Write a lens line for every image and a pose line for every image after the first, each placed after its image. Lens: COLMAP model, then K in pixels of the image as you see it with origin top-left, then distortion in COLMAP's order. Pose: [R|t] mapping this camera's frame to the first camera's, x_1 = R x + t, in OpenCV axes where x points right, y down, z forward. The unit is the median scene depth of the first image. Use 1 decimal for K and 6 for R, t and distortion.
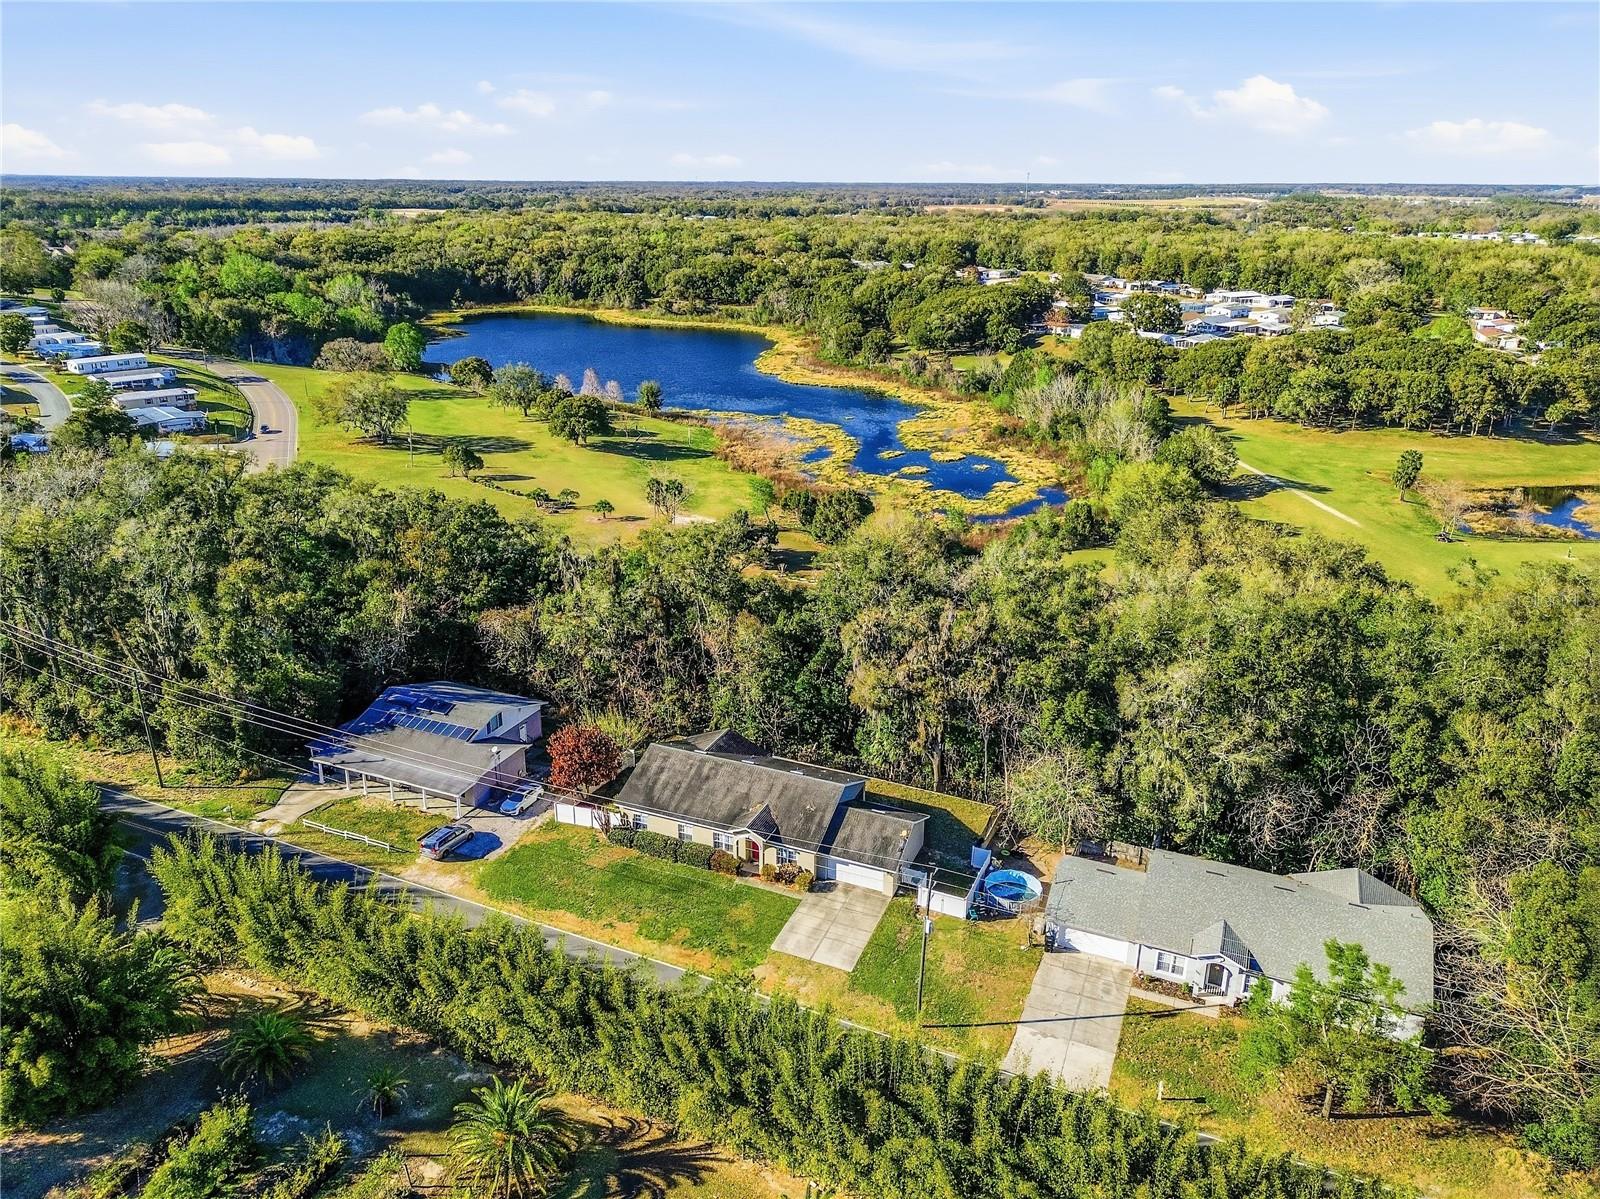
lens RADIAL K [[1129.9, 0, 800.0], [0, 1129.9, 599.5], [0, 0, 1]] dist [0.064052, -0.065394]
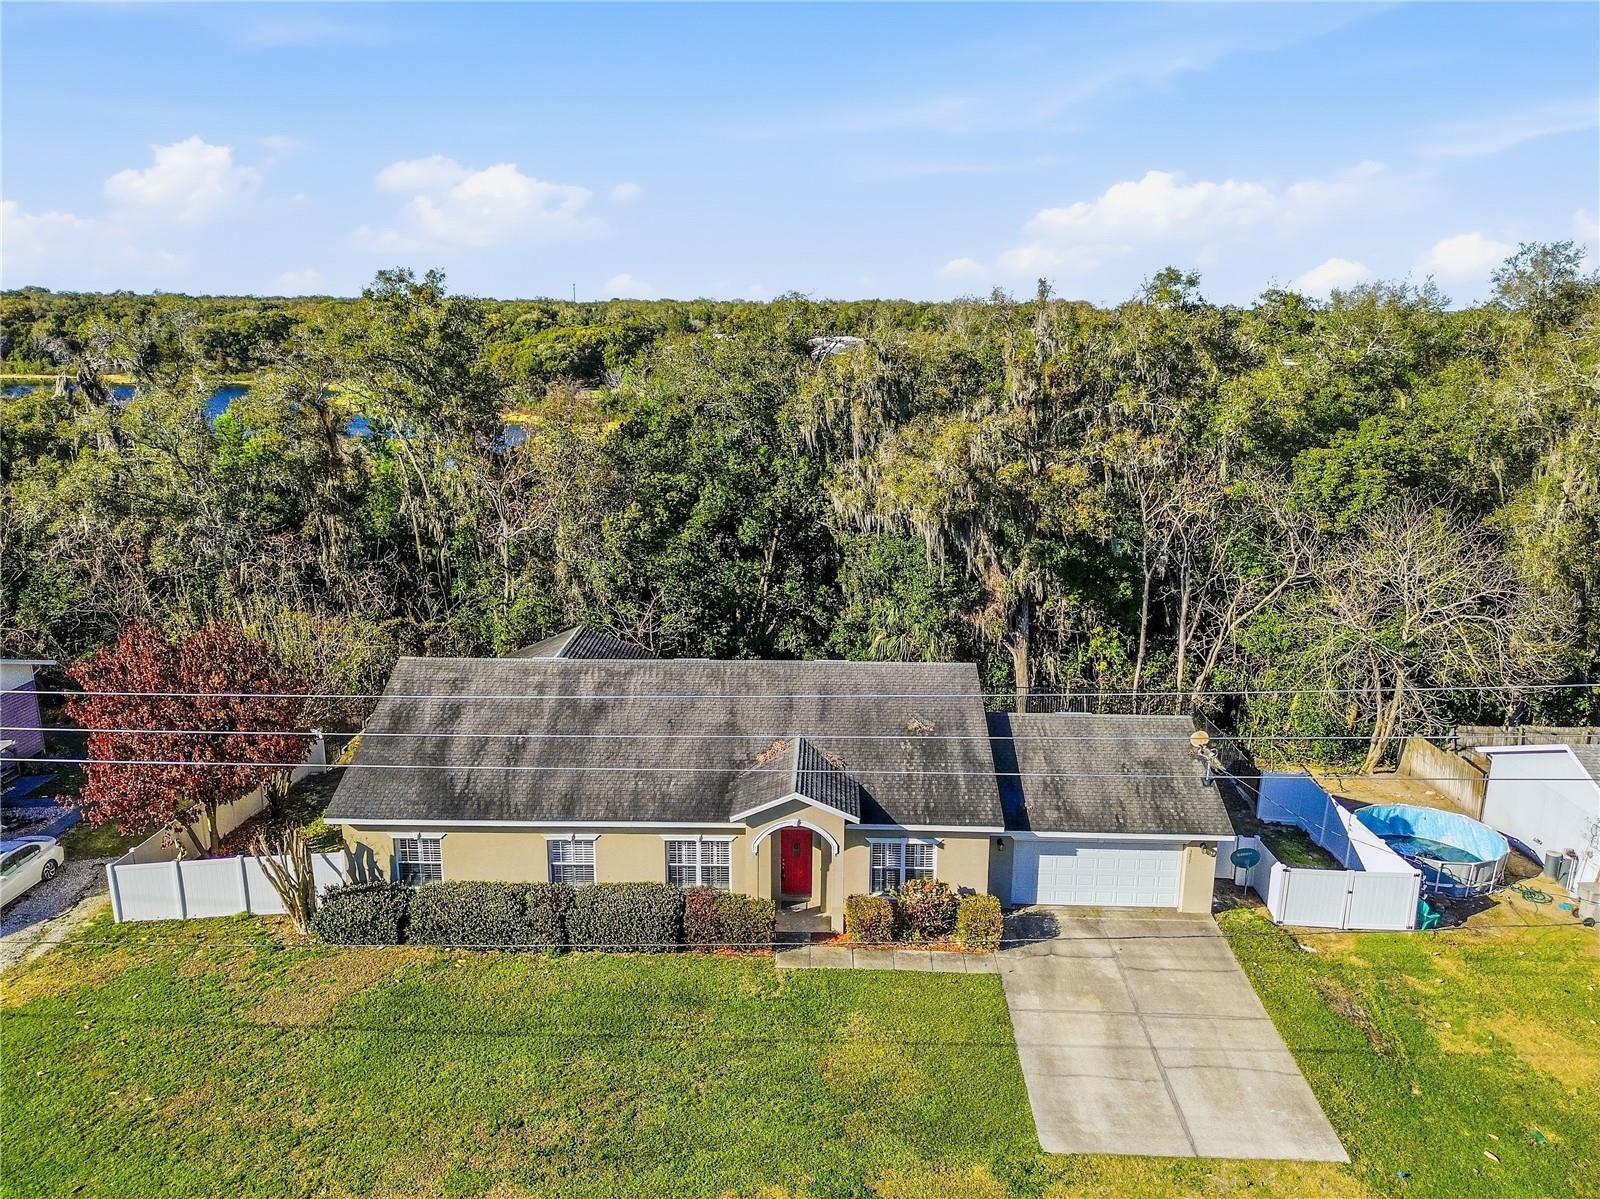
lens RADIAL K [[1129.9, 0, 800.0], [0, 1129.9, 599.5], [0, 0, 1]] dist [0.064052, -0.065394]
pose [[0.926826, -0.090937, 0.364312, -0.048978], [0.127976, 0.988642, -0.078799, 0.052121], [-0.353009, 0.119656, 0.927937, 0.207964]]
